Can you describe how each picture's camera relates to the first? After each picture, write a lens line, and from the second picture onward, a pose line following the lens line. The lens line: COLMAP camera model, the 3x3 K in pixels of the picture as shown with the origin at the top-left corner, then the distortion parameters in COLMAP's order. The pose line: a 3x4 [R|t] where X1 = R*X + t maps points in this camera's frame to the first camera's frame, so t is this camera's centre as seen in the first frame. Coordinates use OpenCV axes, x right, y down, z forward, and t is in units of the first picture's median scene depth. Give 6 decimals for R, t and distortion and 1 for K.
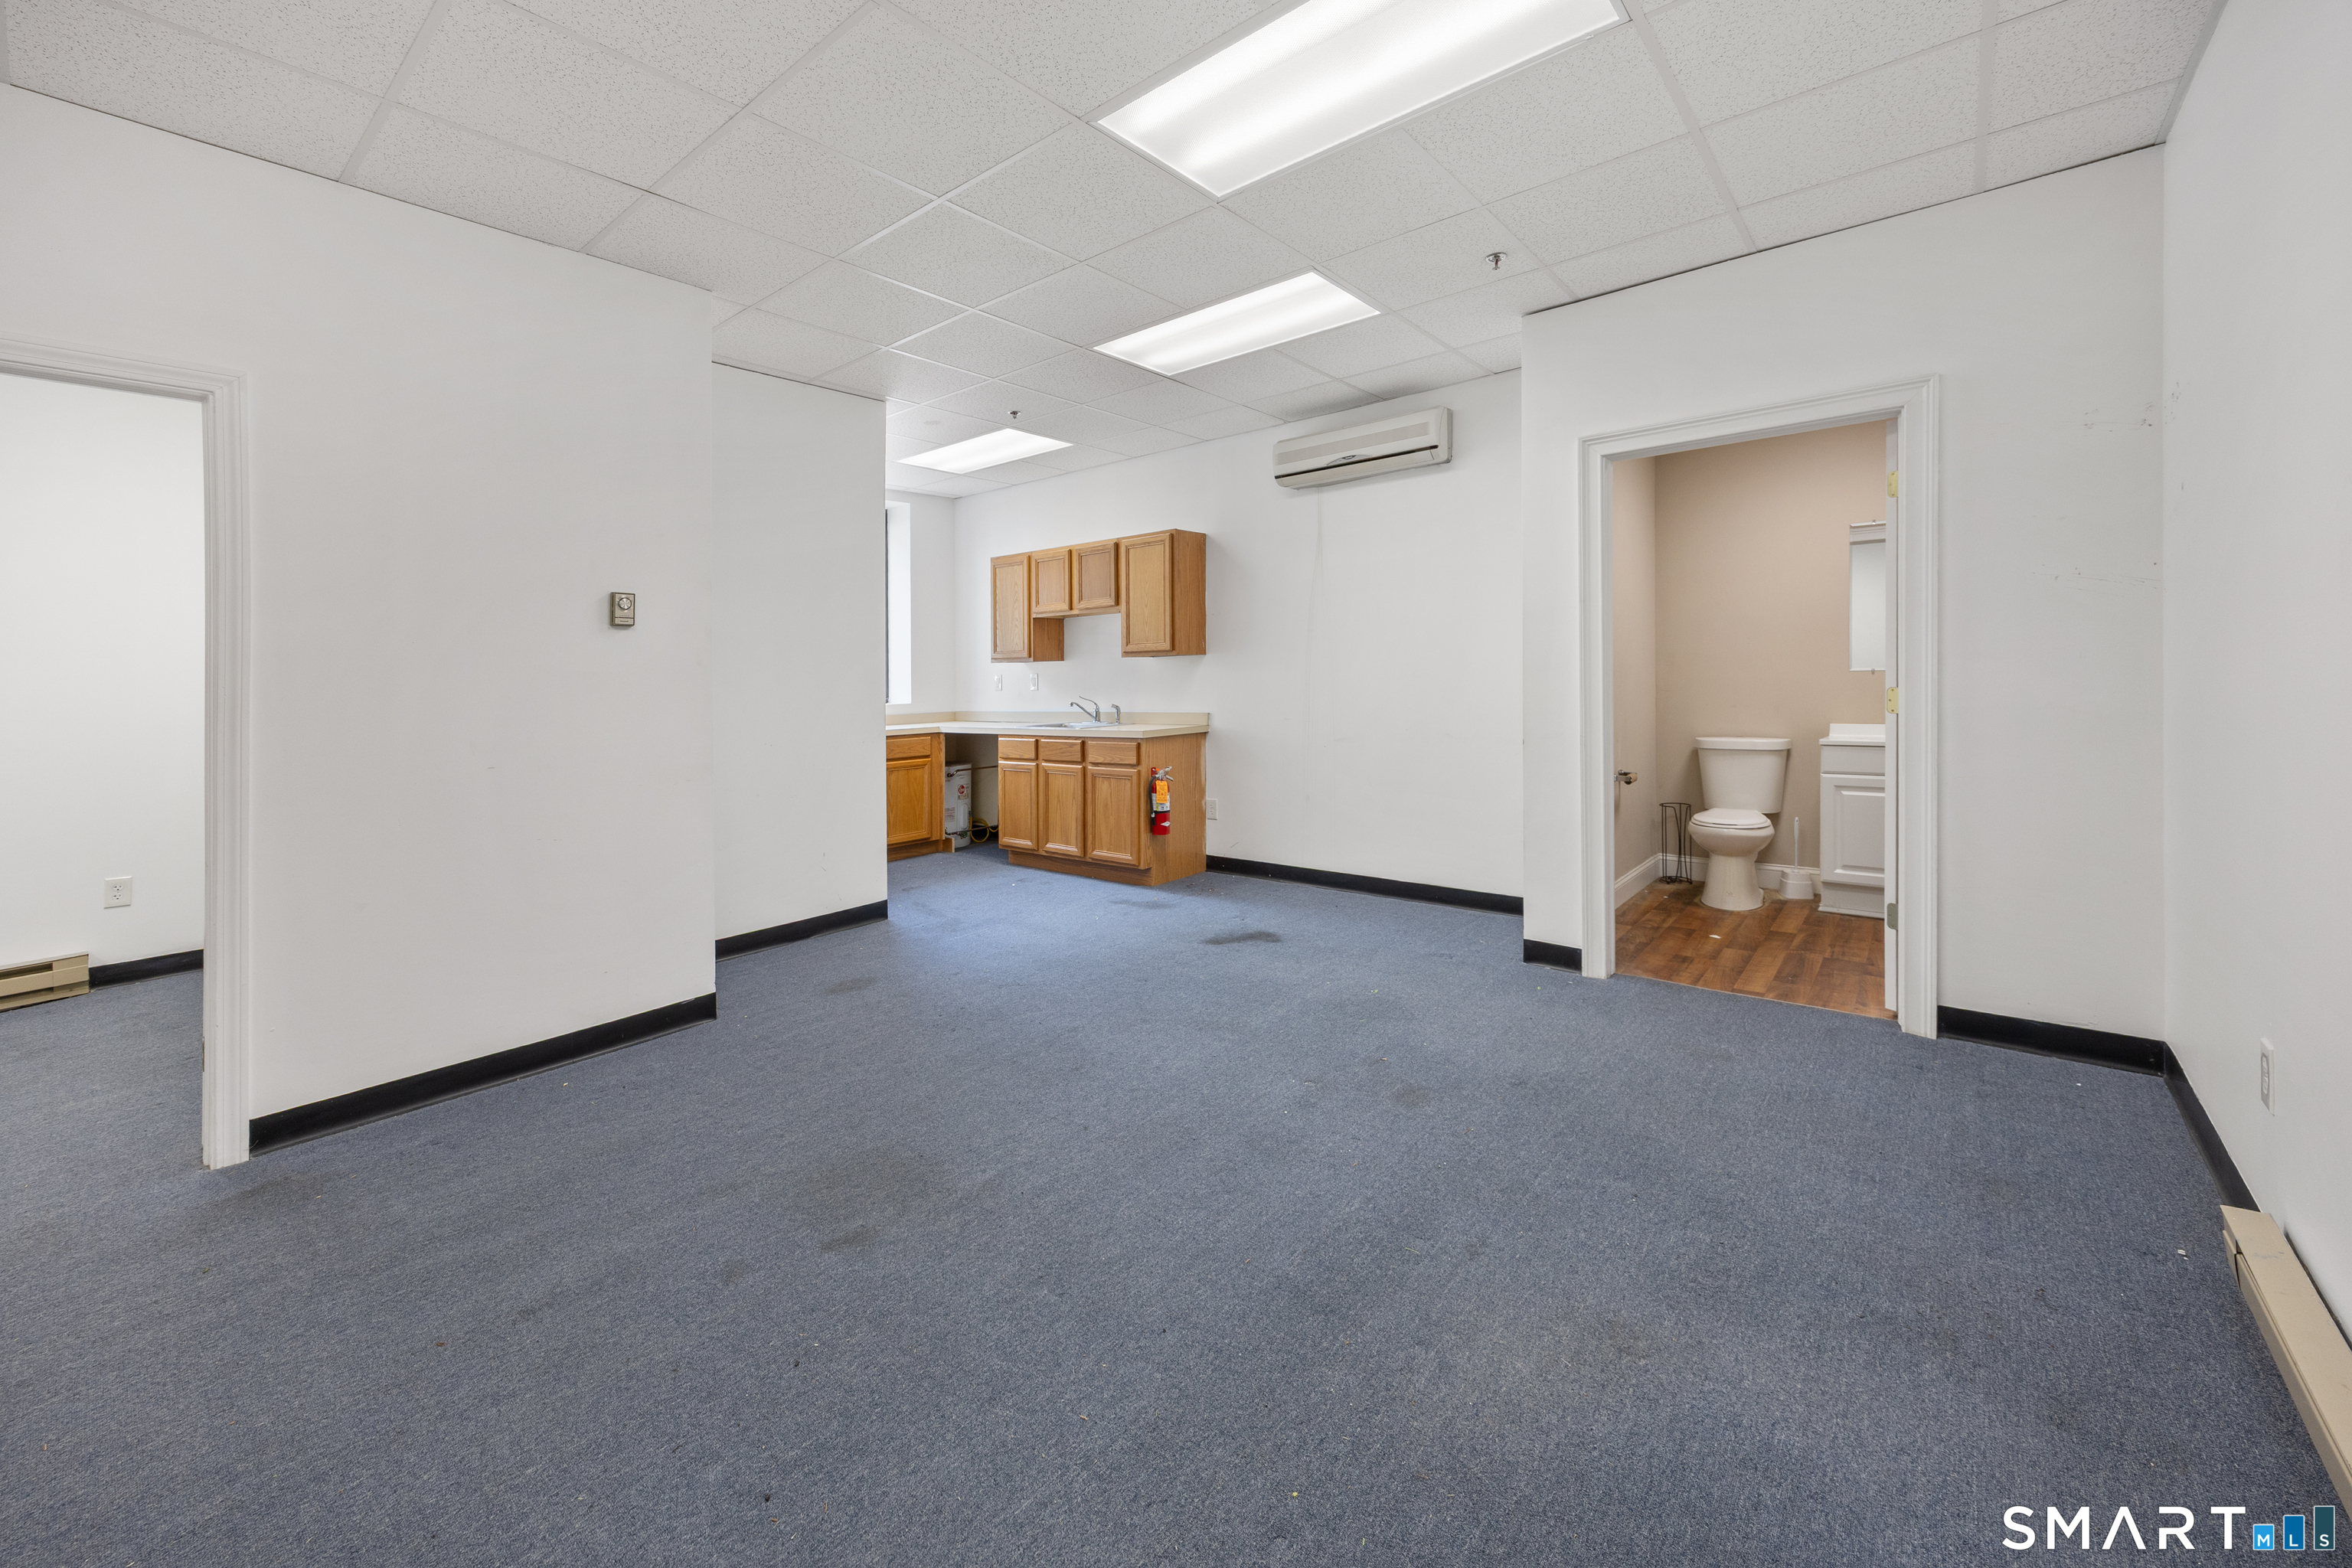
lens RADIAL K [[941.8, 0, 1169.9], [0, 941.8, 668.9], [0, 0, 1]] dist [0.001391, 0.000258]
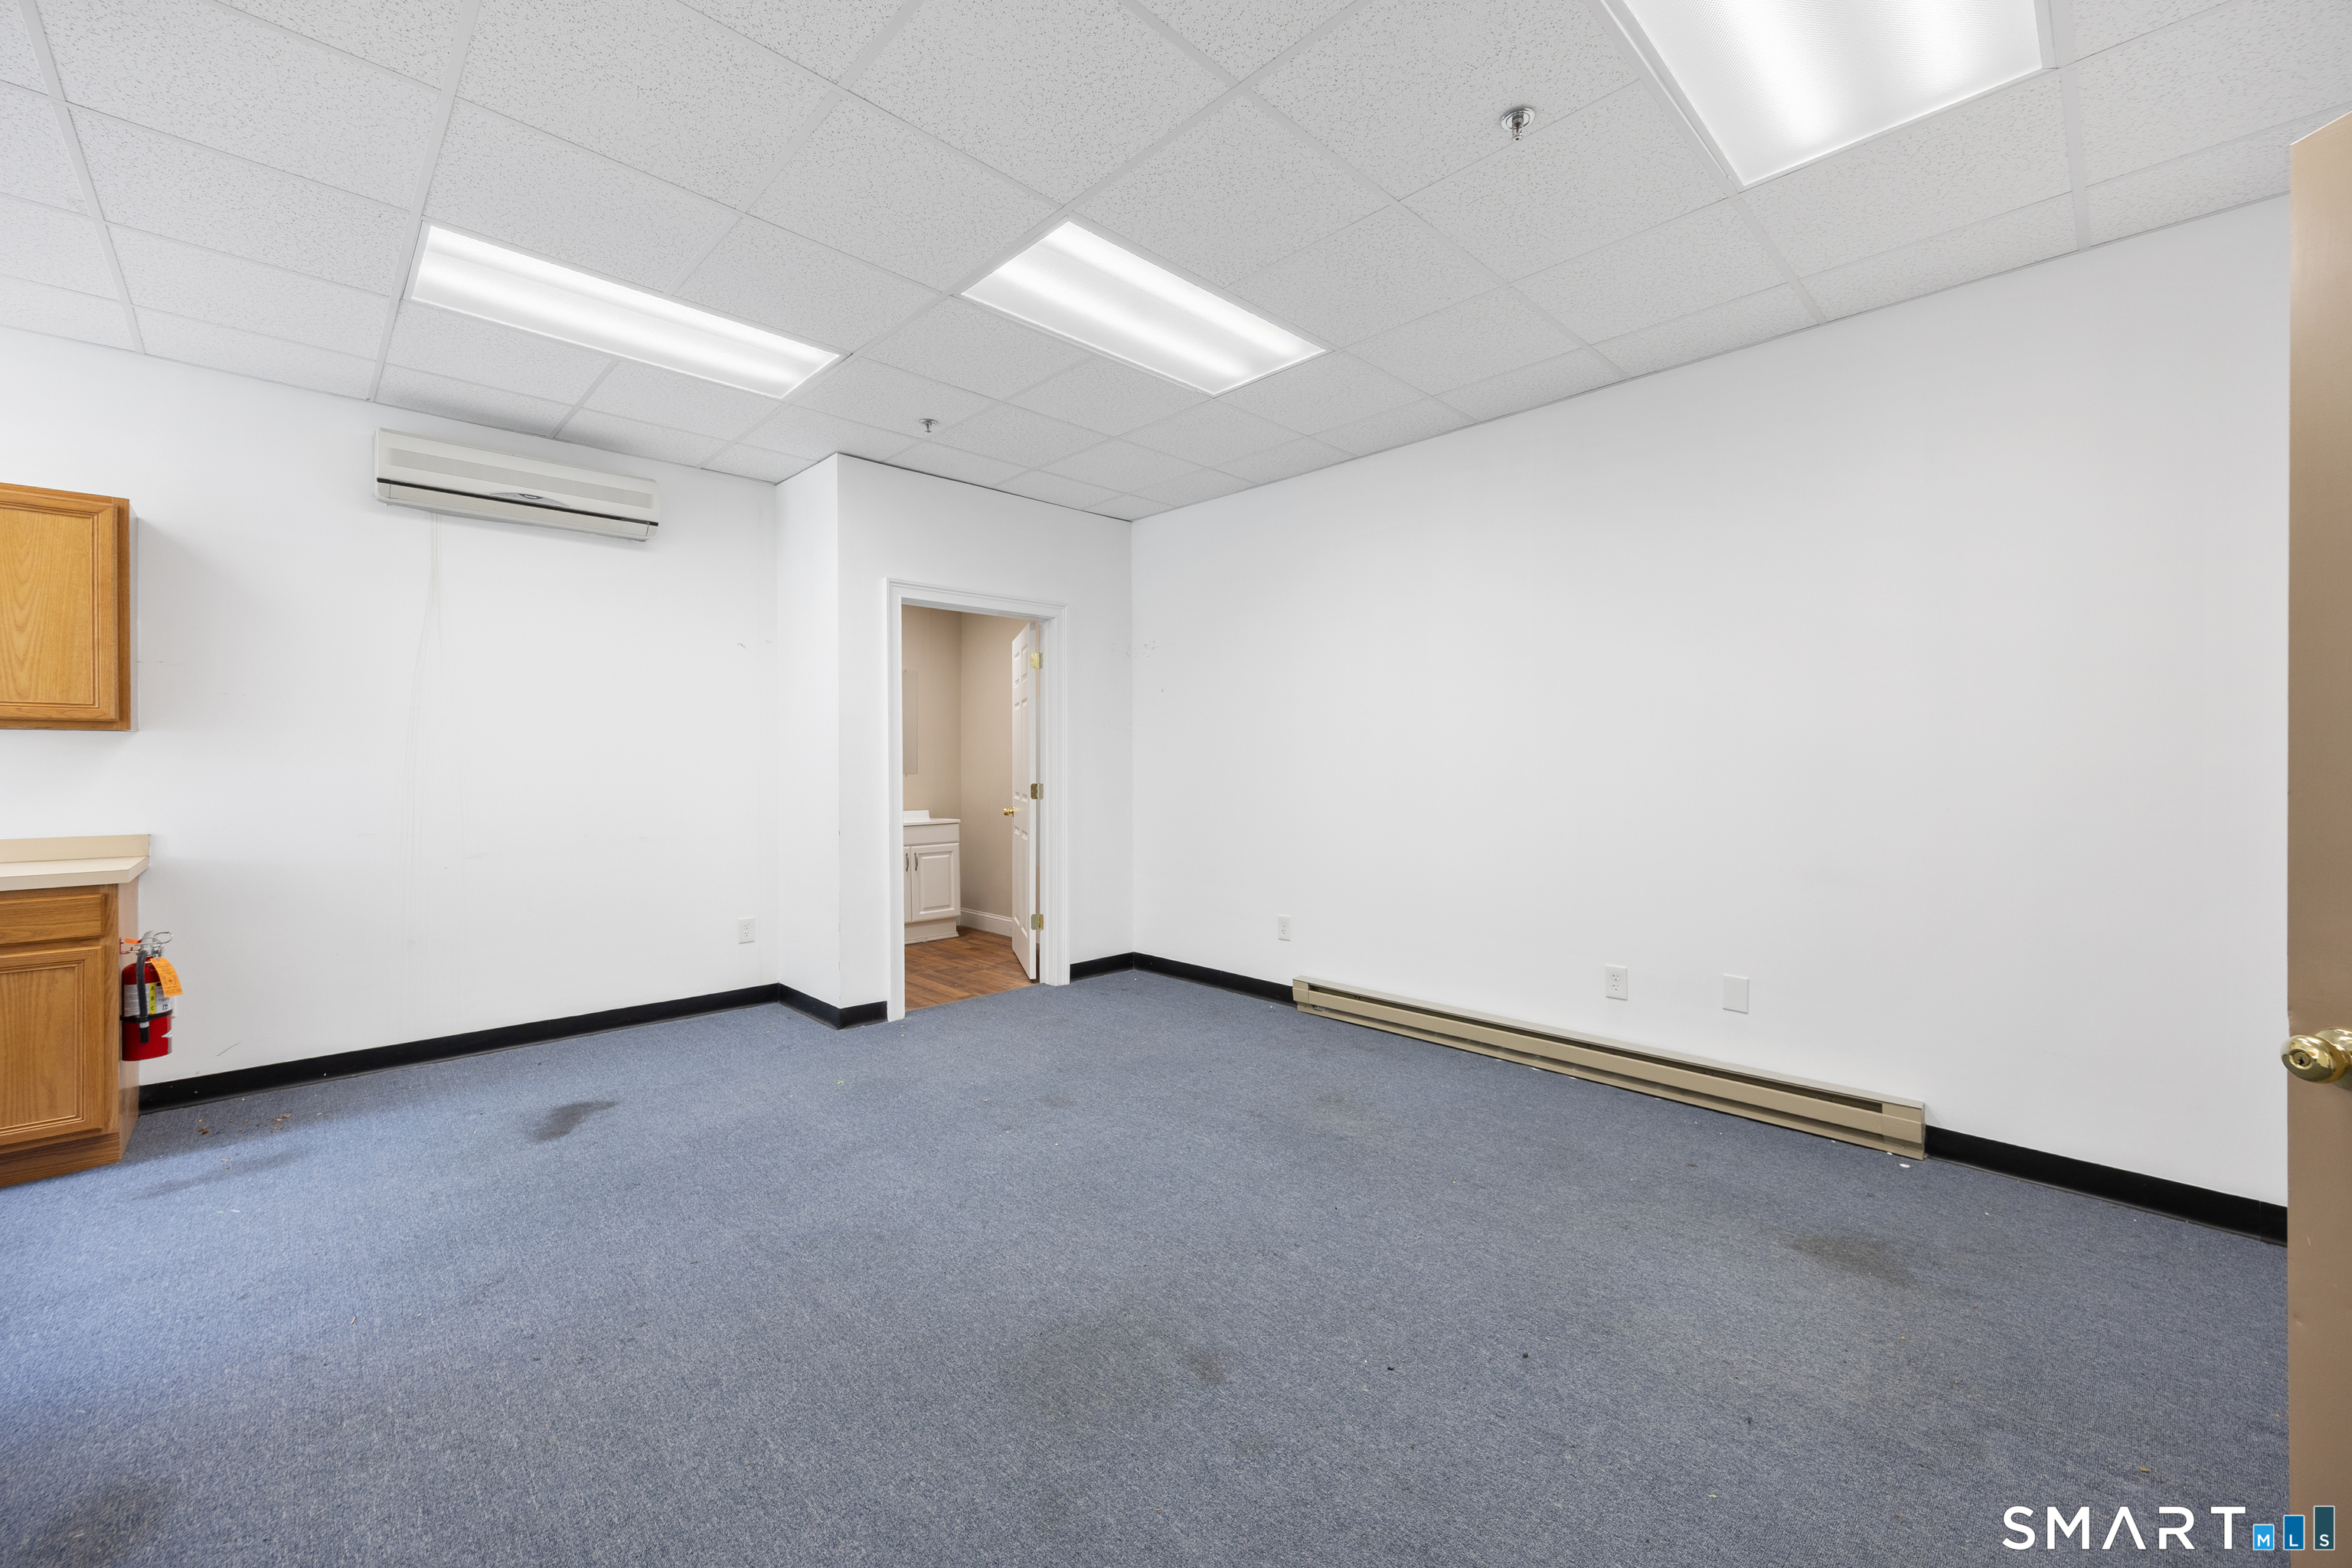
lens RADIAL K [[903.2, 0, 1162.3], [0, 903.2, 775.2], [0, 0, 1]] dist [-0.000253, -0.000080]
pose [[0.112980, 0.013409, 0.993507, -0.470503], [-0.009006, 0.999882, -0.012471, 0.013544], [-0.993556, -0.007538, 0.113087, 0.360548]]
